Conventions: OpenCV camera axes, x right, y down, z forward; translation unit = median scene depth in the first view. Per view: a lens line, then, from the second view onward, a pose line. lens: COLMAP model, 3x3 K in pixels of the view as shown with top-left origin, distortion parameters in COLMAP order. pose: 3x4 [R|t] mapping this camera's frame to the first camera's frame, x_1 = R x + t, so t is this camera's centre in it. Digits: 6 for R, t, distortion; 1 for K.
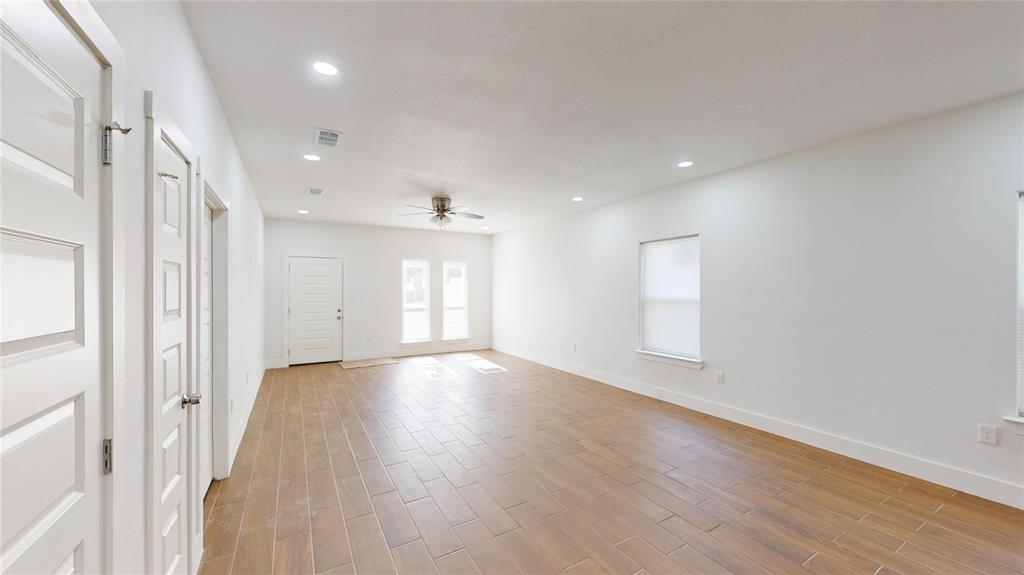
lens RADIAL K [[376.7, 0, 514.7], [0, 376.7, 290.3], [0, 0, 1]] dist [-0.001146, -0.000022]
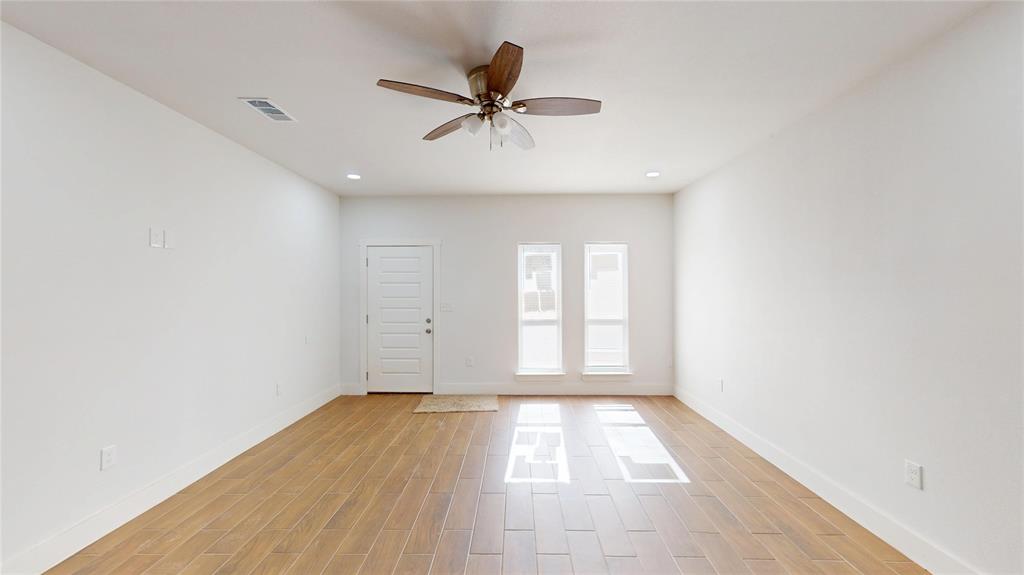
lens RADIAL K [[381.7, 0, 508.3], [0, 381.7, 289.5], [0, 0, 1]] dist [-0.000512, 0.000024]
pose [[0.854310, -0.003545, -0.519752, 0.024972], [-0.000518, 0.999970, -0.007672, 0.000962], [0.519764, 0.006824, 0.854283, 0.429978]]
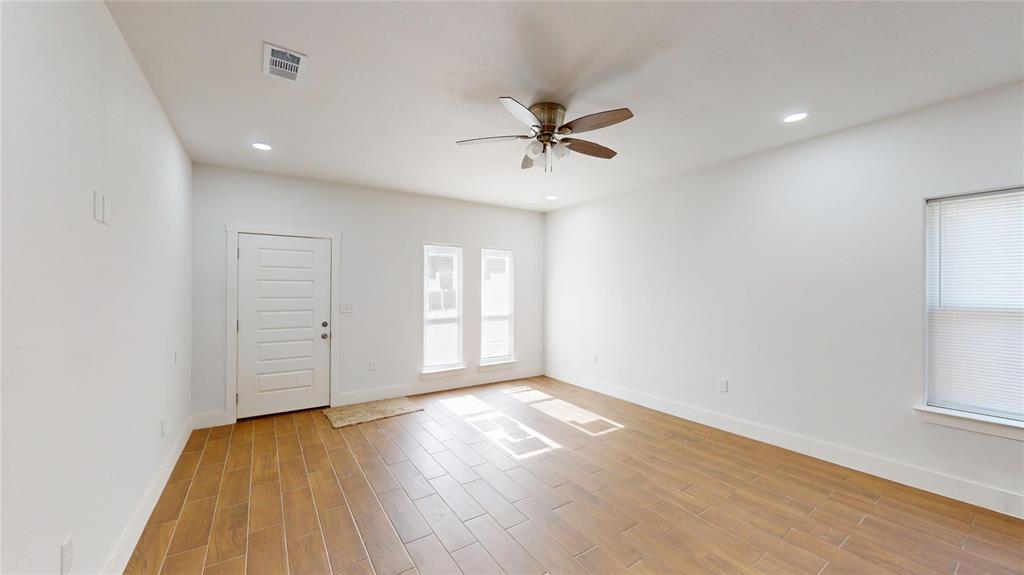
lens RADIAL K [[381.0, 0, 512.0], [0, 381.0, 287.5], [0, 0, 1]] dist [0.002526, 0.000075]
pose [[0.998697, 0.002605, 0.050975, -0.177085], [-0.001995, 0.999926, -0.012018, 0.001024], [-0.051002, 0.011901, 0.998628, 0.333707]]
